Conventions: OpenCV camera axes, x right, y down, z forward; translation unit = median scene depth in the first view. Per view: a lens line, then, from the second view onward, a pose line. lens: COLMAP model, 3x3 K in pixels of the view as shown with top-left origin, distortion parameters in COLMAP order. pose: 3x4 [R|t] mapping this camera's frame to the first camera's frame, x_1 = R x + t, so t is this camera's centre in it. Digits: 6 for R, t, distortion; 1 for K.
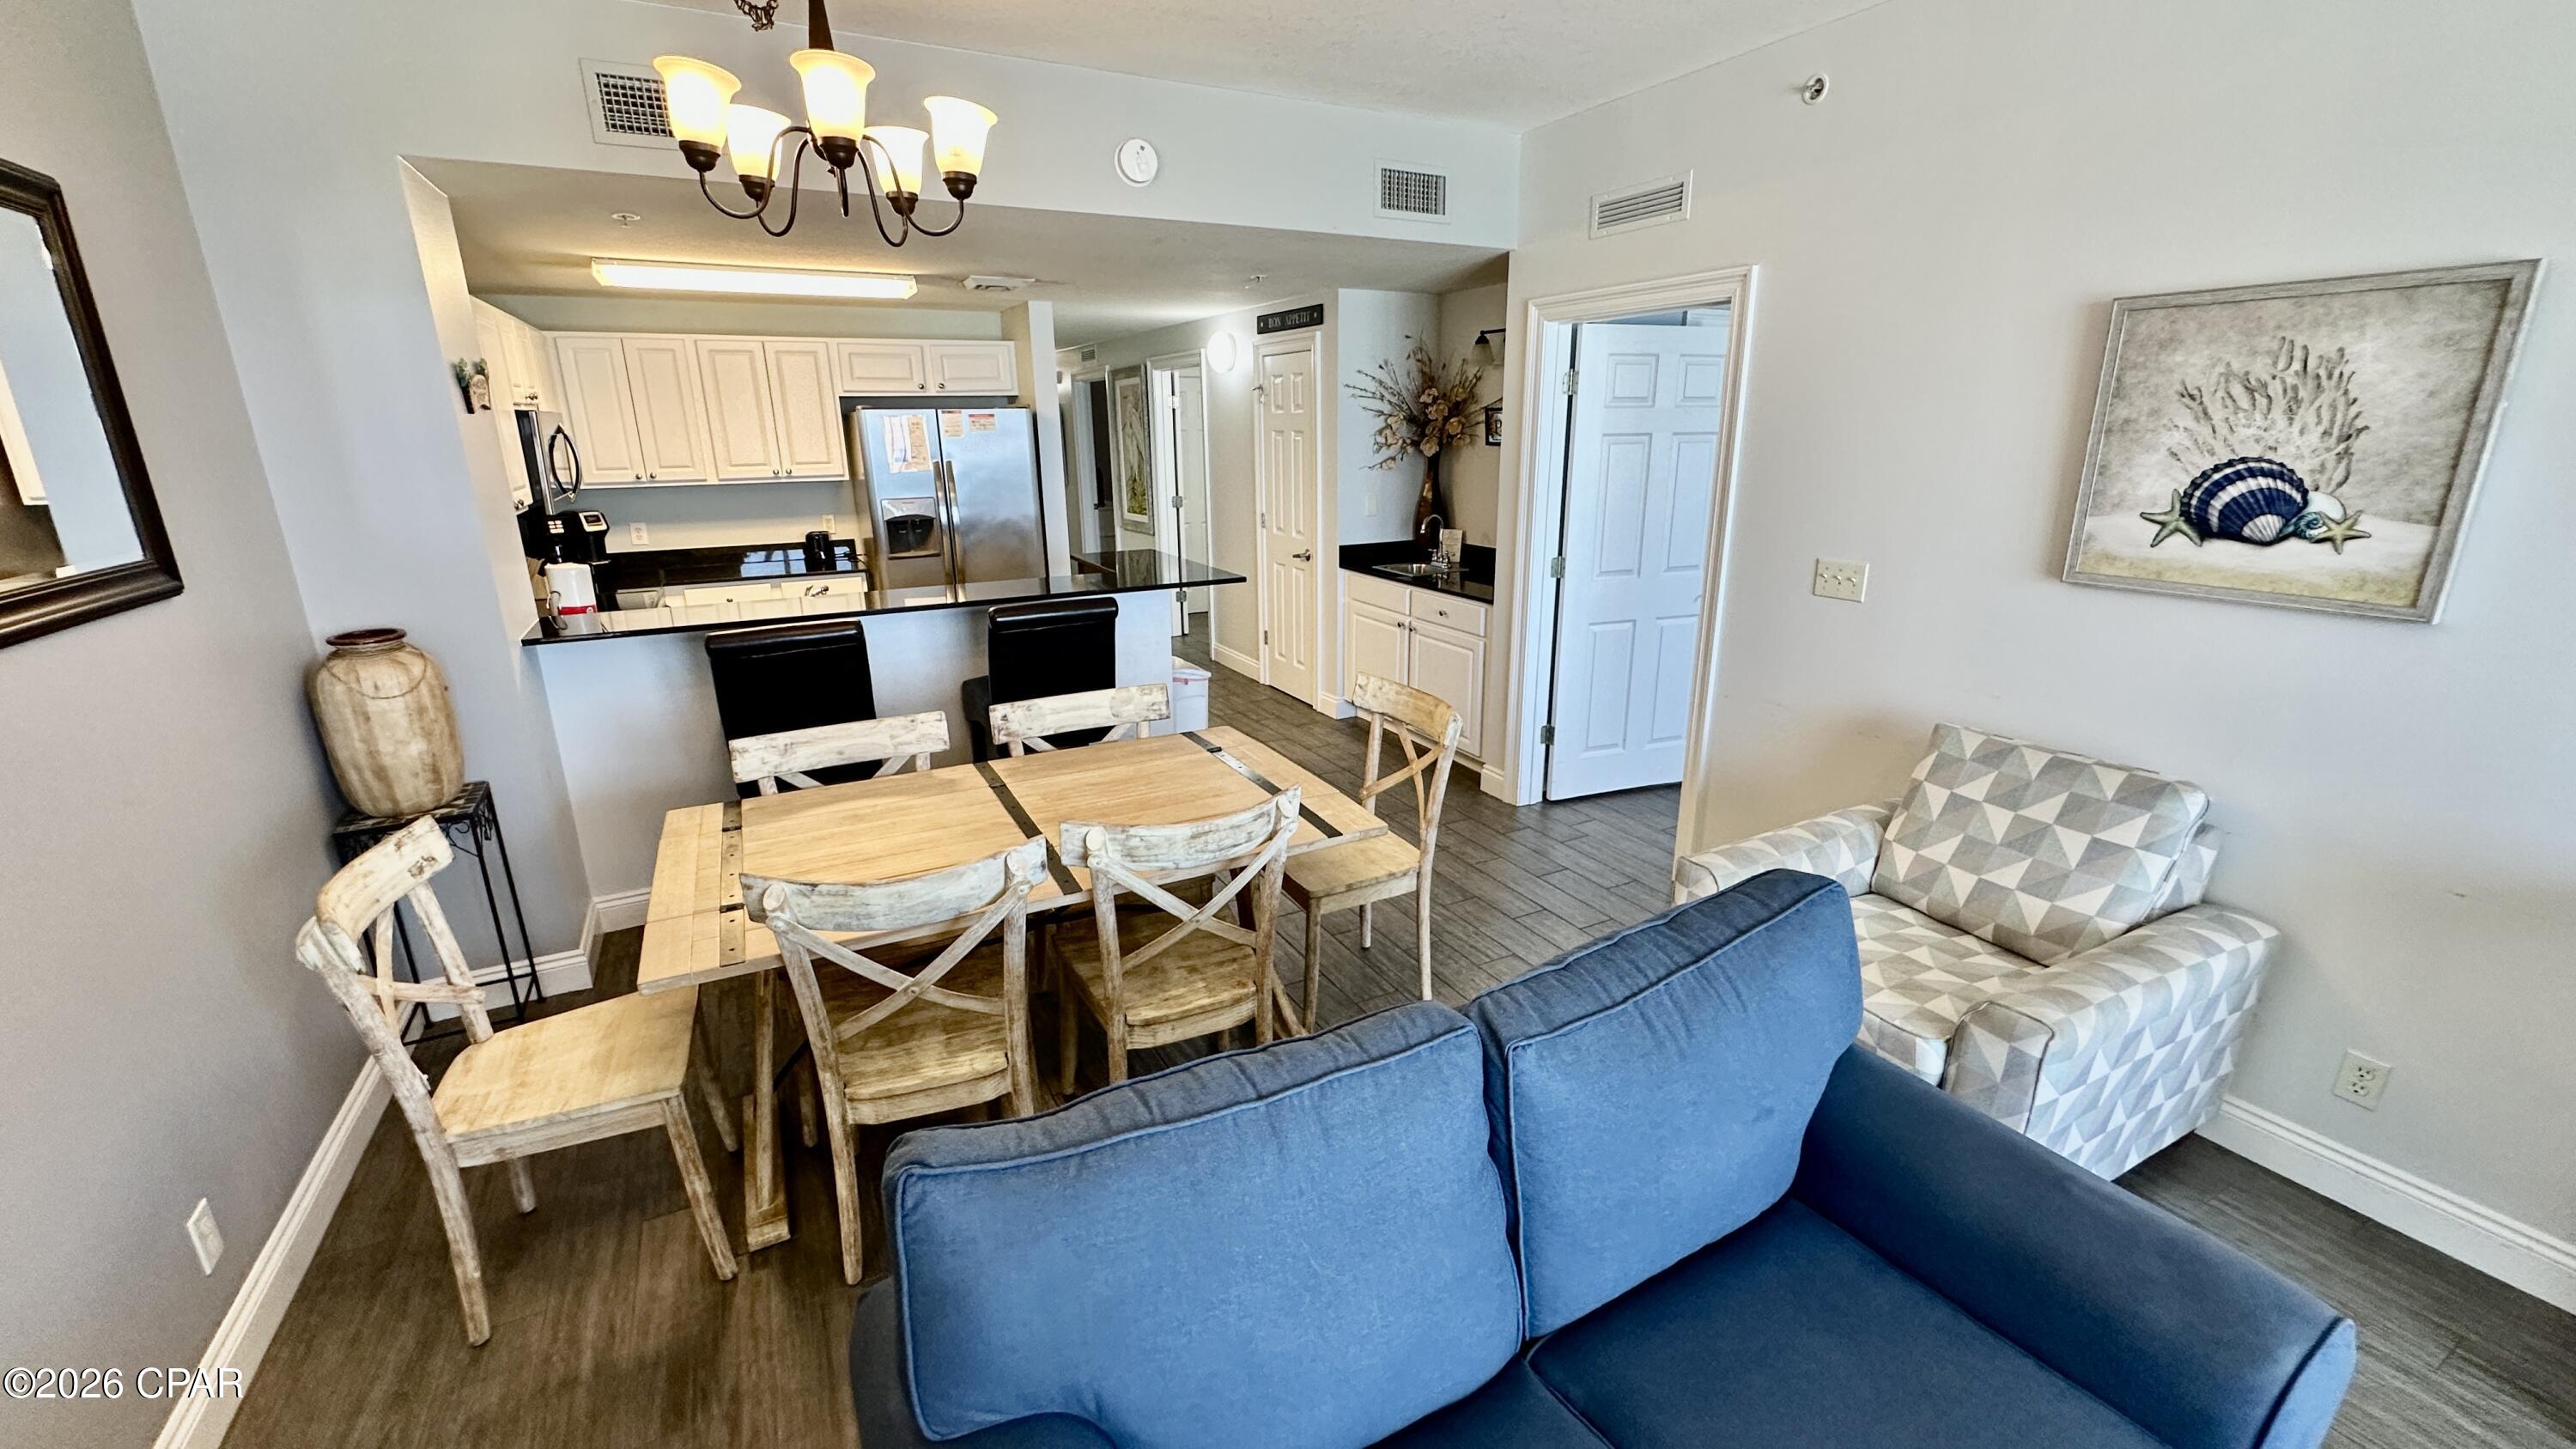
lens RADIAL K [[1029.2, 0, 1291.1], [0, 1029.2, 716.5], [0, 0, 1]] dist [-0.009118, 0.002401]
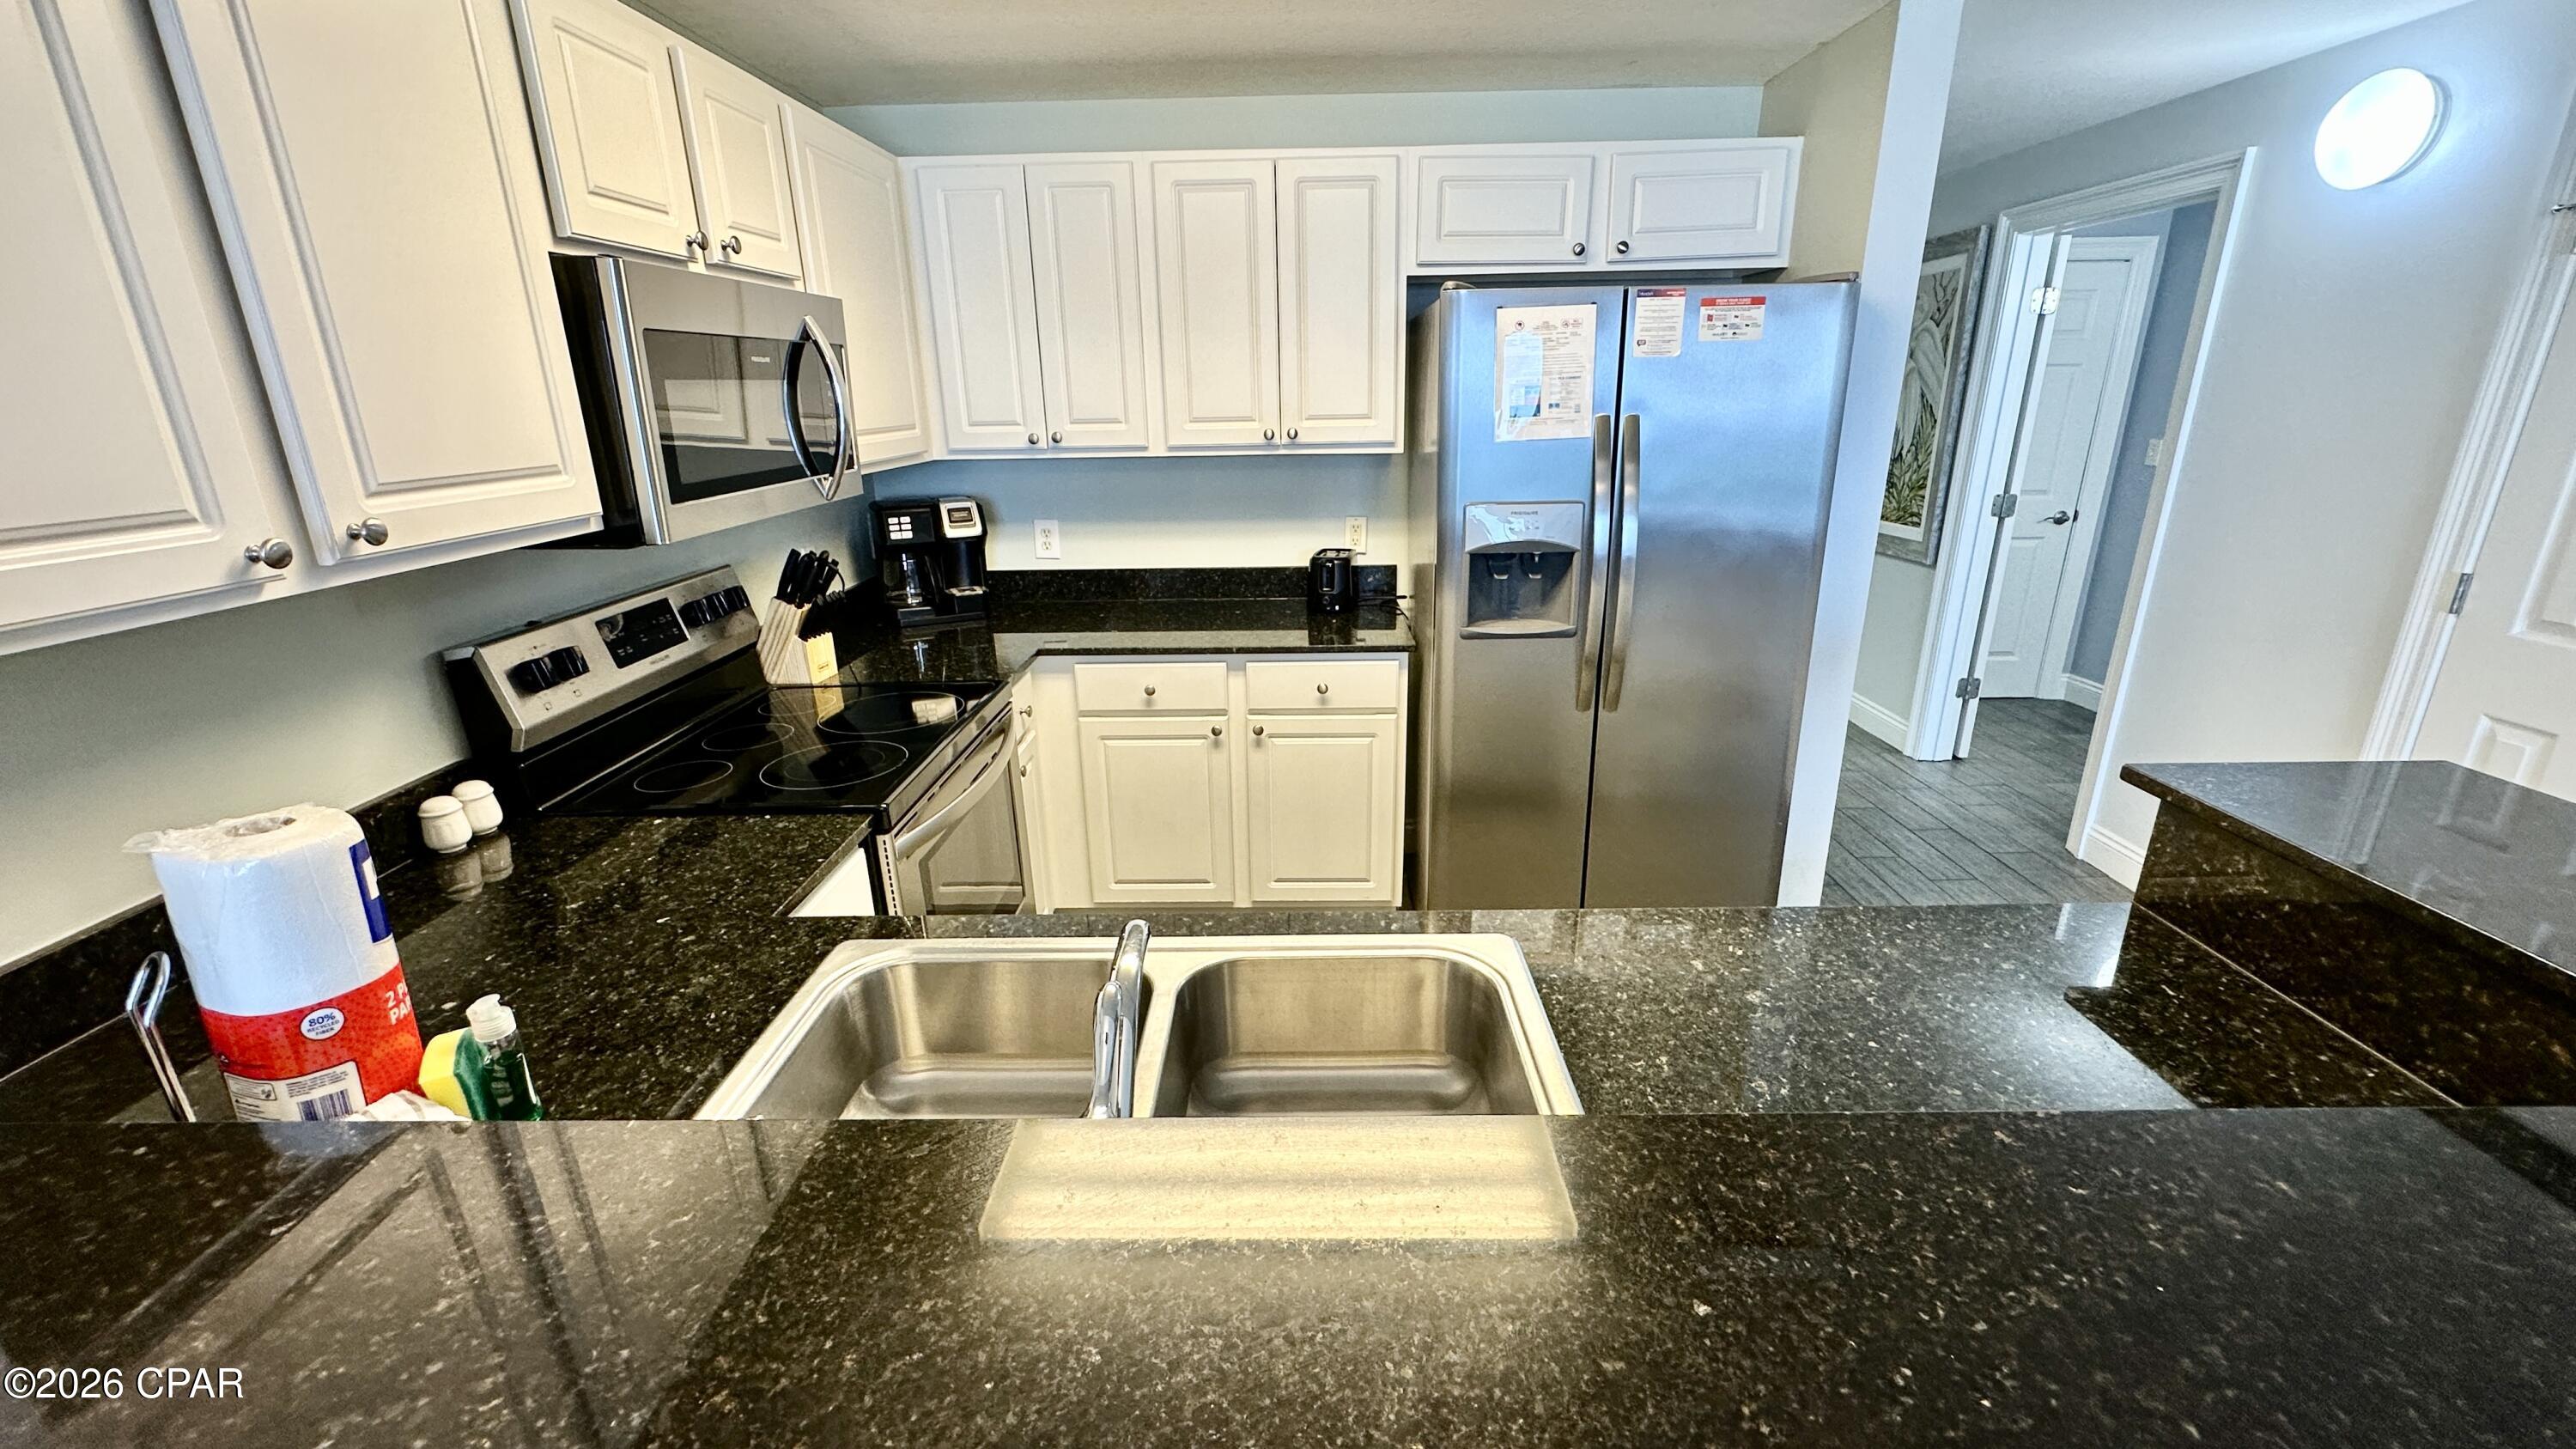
lens RADIAL K [[1029.2, 0, 1287.8], [0, 1029.2, 720.3], [0, 0, 1]] dist [-0.009118, 0.002401]
pose [[0.877498, 0.144240, -0.457374, -0.250191], [-0.126163, 0.989536, 0.070015, -0.138757], [0.462687, -0.003734, 0.886514, 0.570451]]
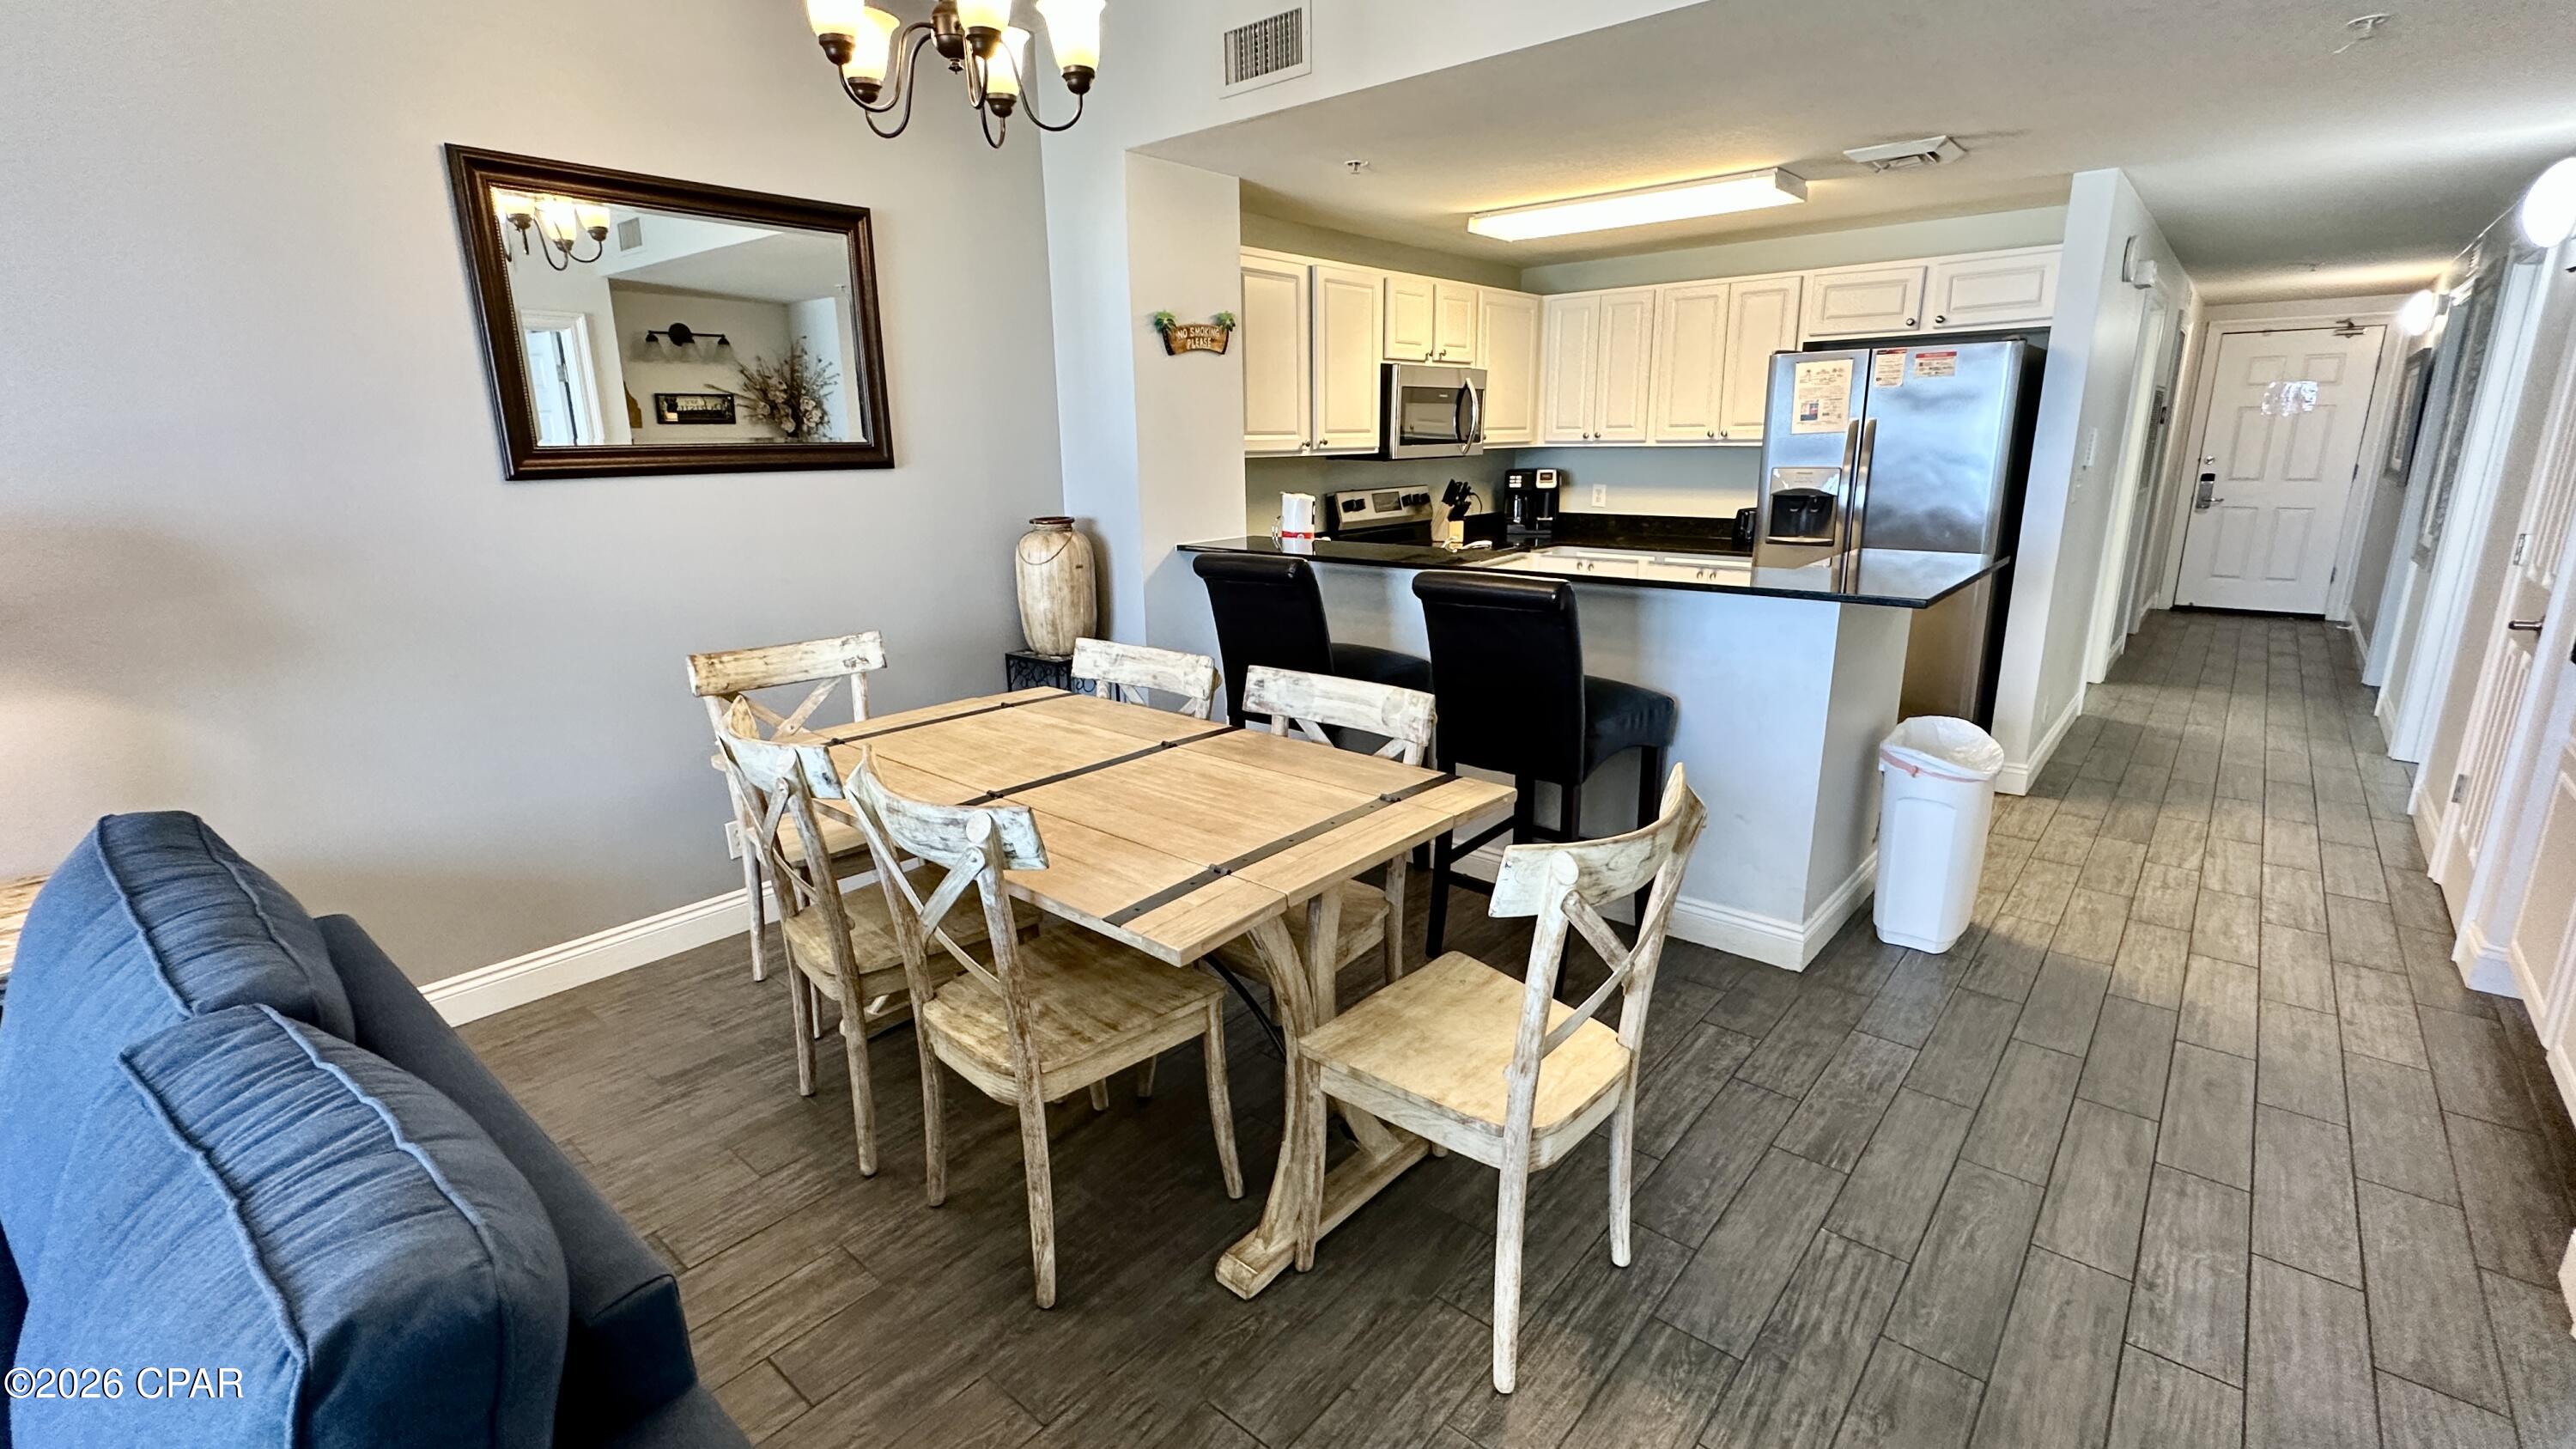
lens RADIAL K [[1114.0, 0, 1290.4], [0, 1114.0, 724.7], [0, 0, 1]] dist [-0.003295, -0.001514]
pose [[0.362445, 0.237992, -0.901107, 0.286668], [-0.249555, 0.956325, 0.152199, -0.056976], [0.897973, 0.169712, 0.406007, 0.340550]]
